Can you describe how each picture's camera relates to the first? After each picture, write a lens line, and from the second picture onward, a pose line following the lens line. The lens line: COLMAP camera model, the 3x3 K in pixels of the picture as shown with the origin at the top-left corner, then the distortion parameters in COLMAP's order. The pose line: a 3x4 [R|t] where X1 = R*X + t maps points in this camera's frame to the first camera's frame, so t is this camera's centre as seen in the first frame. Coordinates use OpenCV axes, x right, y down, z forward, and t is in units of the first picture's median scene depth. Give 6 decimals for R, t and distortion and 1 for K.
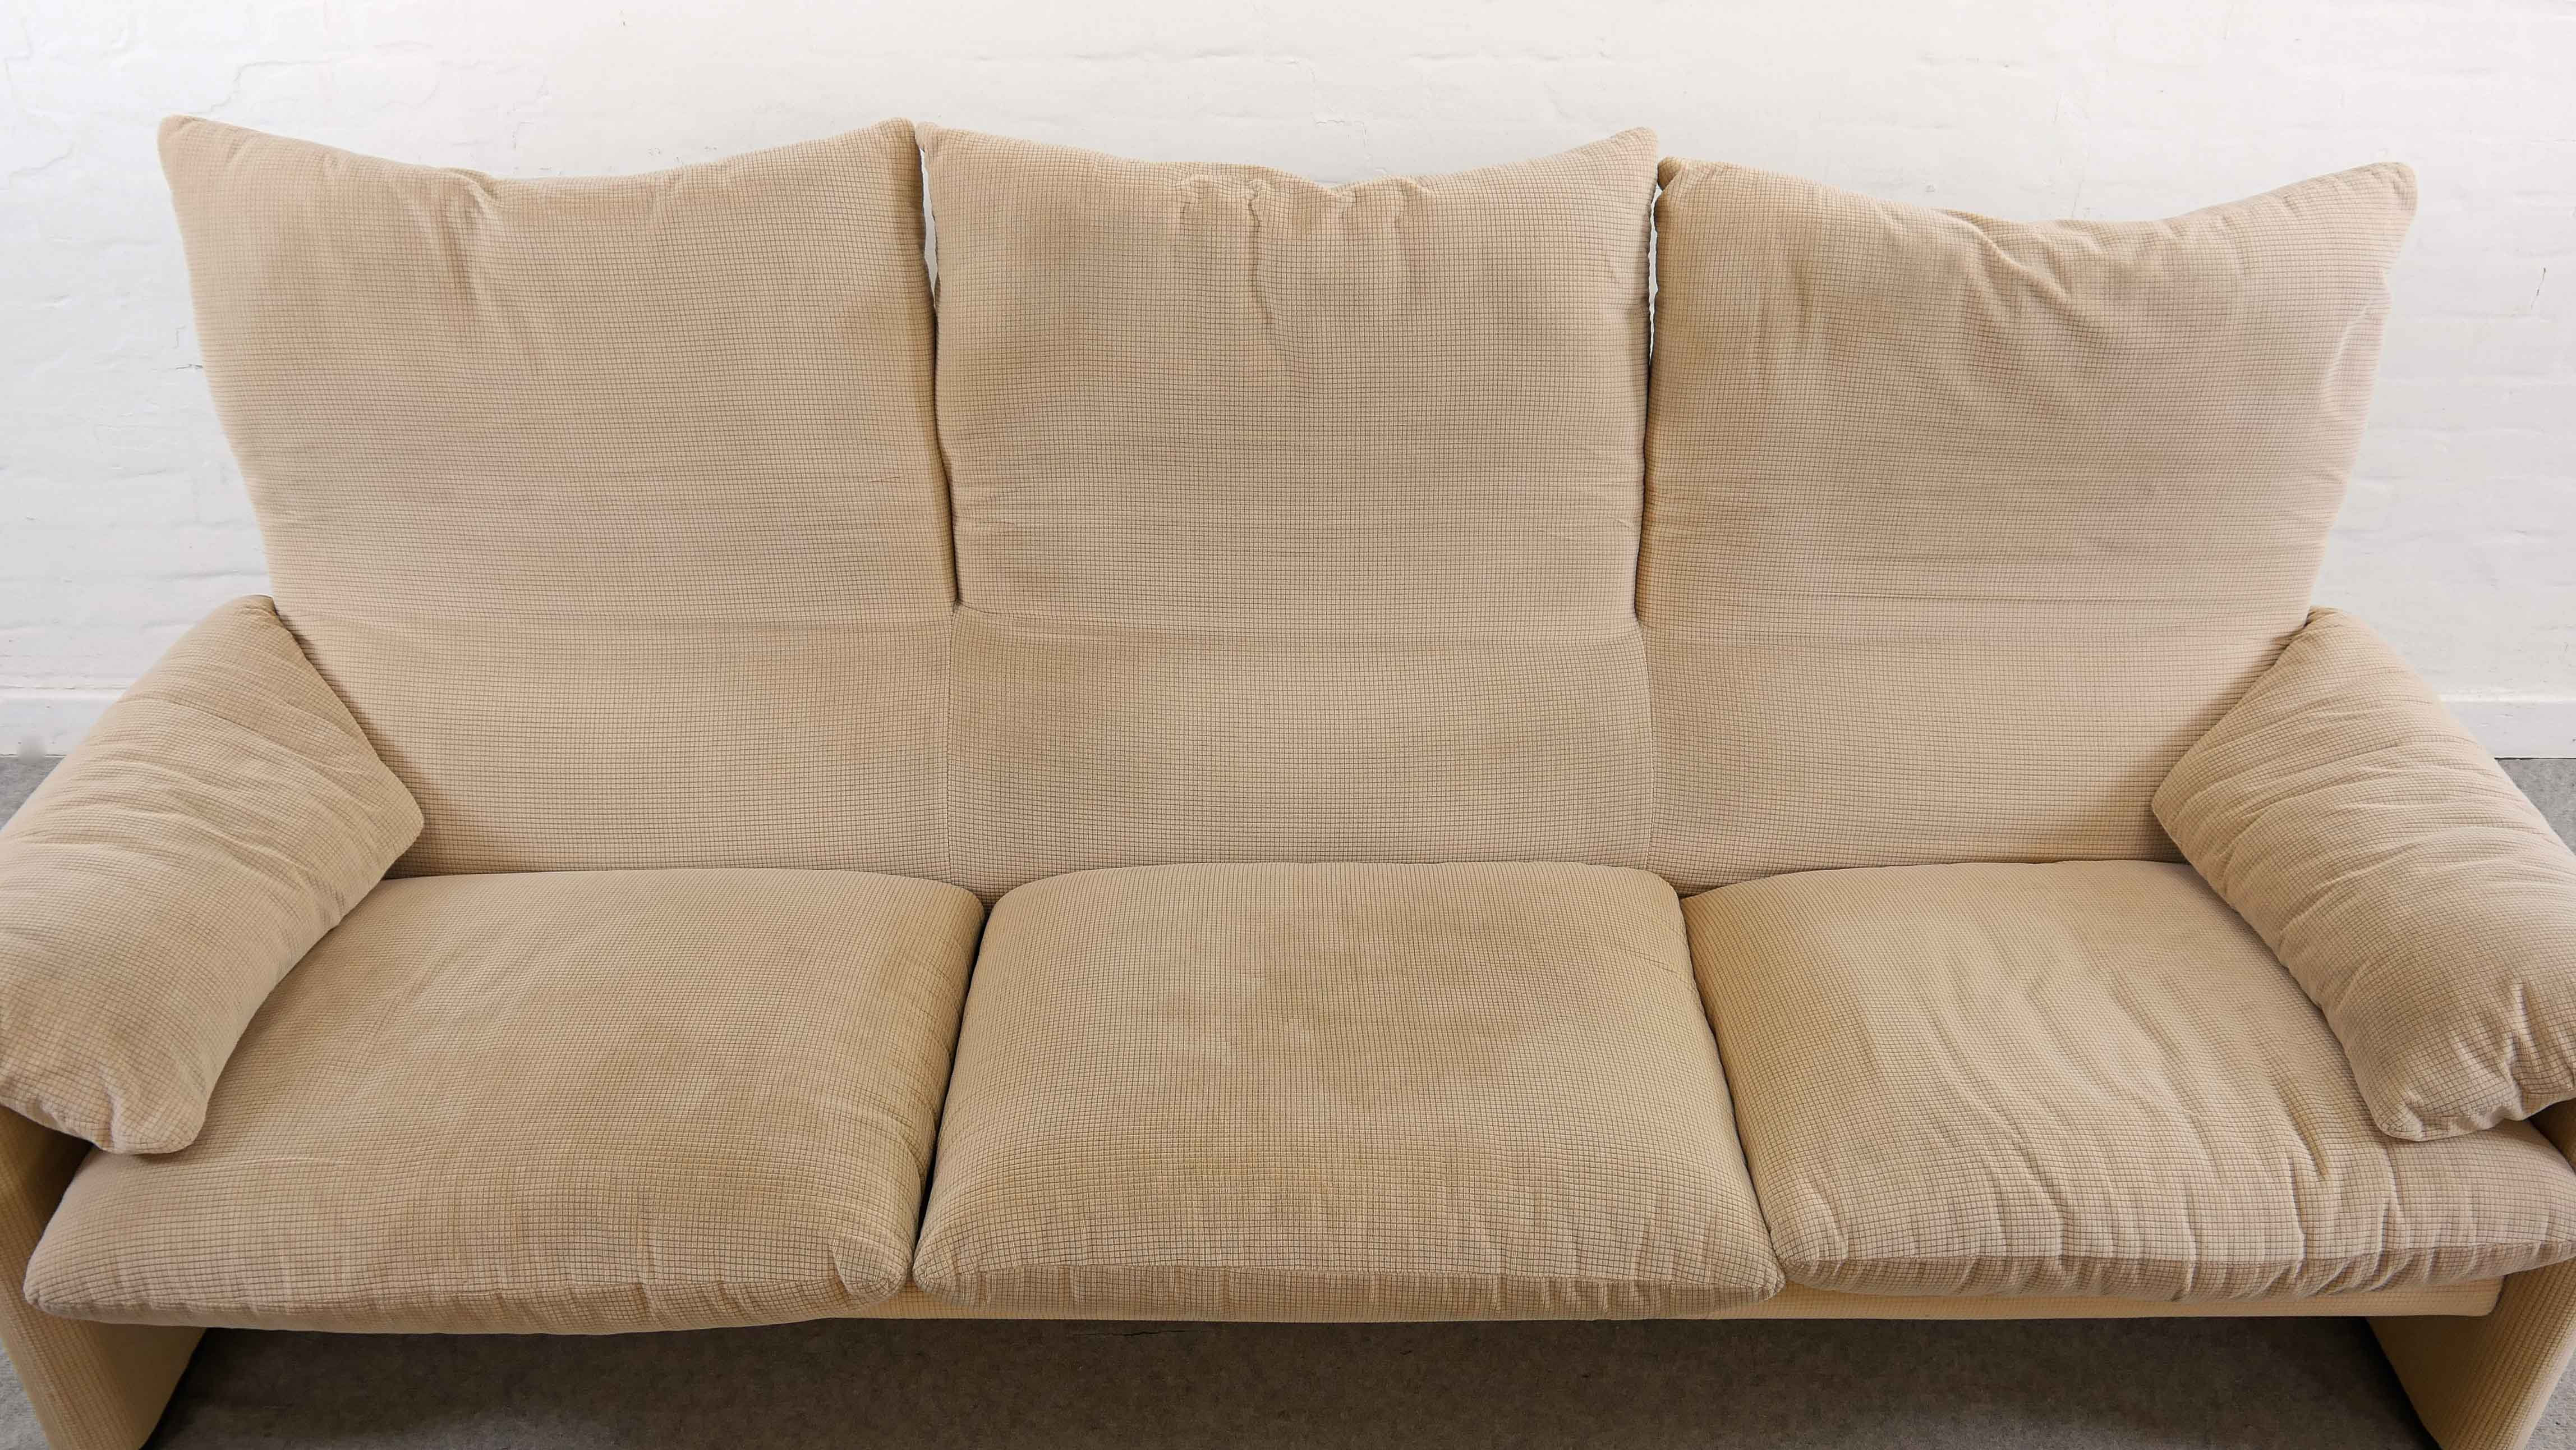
lens RADIAL K [[2058.9, 0, 1194.8], [0, 2058.9, 730.1], [0, 0, 1]] dist [-0.037590, -0.018110]
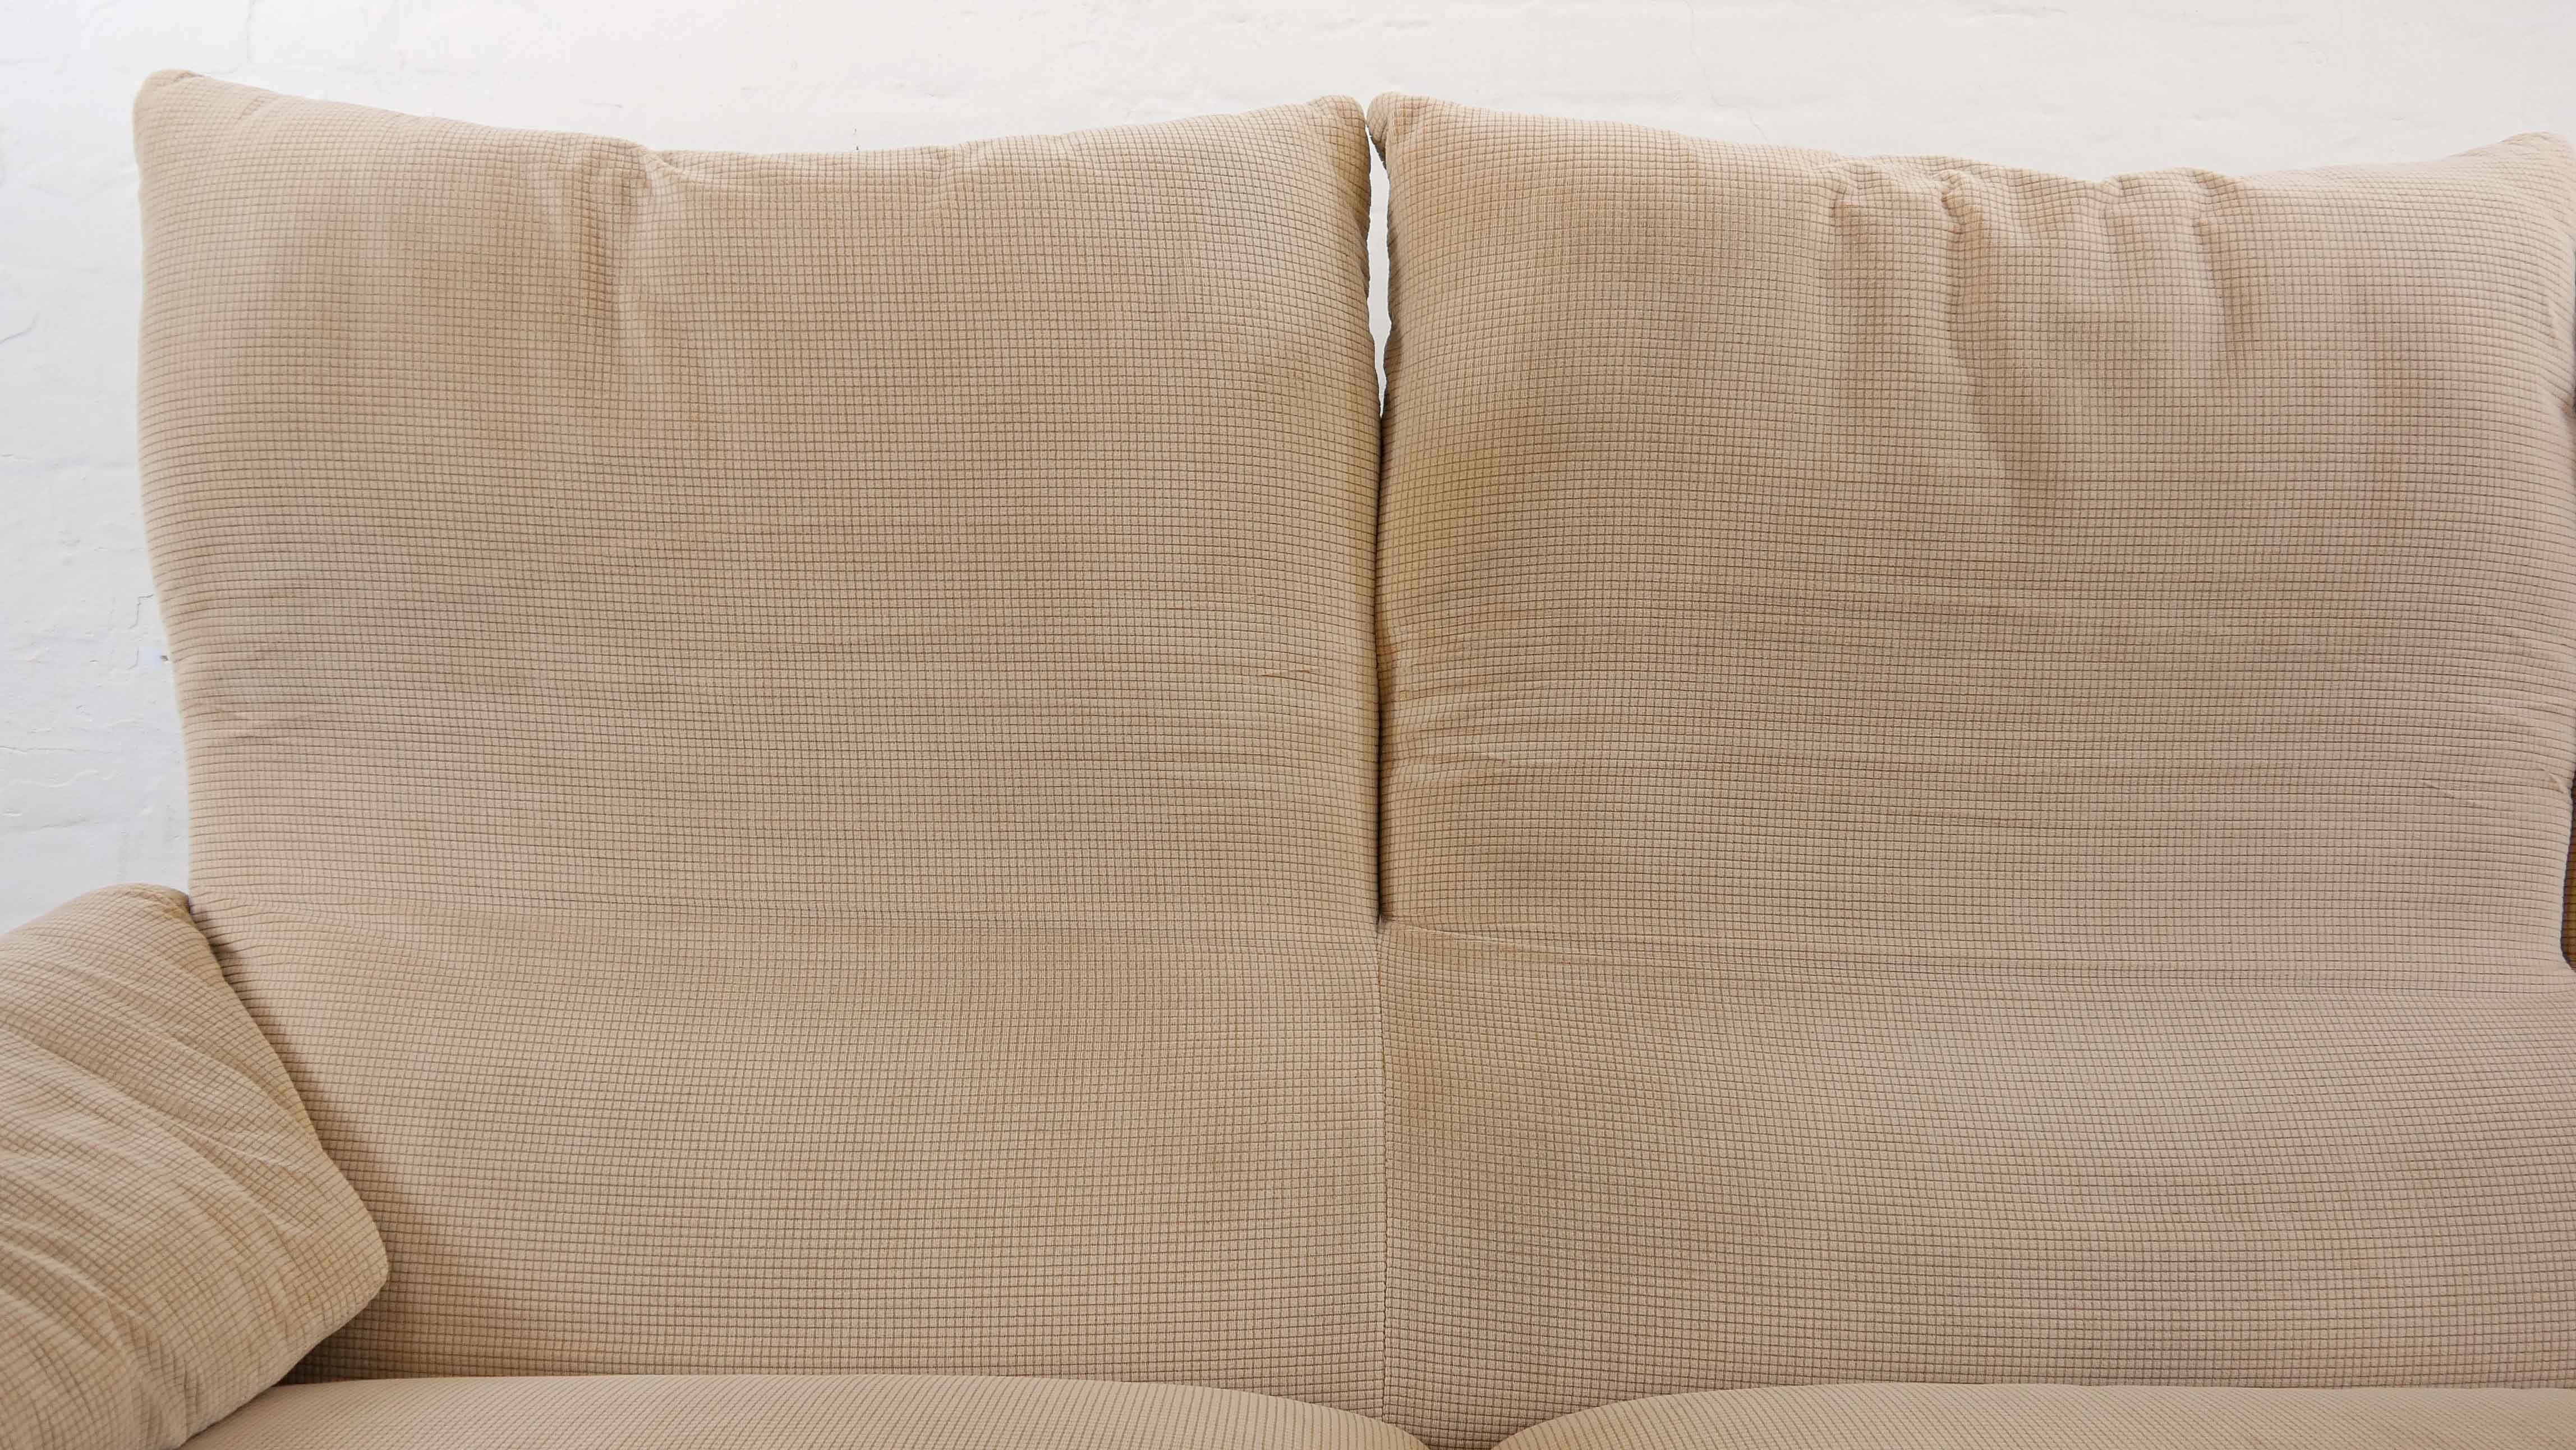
lens RADIAL K [[2097.0, 0, 1243.2], [0, 2097.0, 722.9], [0, 0, 1]] dist [-0.034919, 0.004272]
pose [[0.999748, 0.021894, -0.004957, -0.166296], [-0.022251, 0.937302, -0.347808, 0.099016], [-0.002969, 0.347831, 0.937553, 0.474691]]
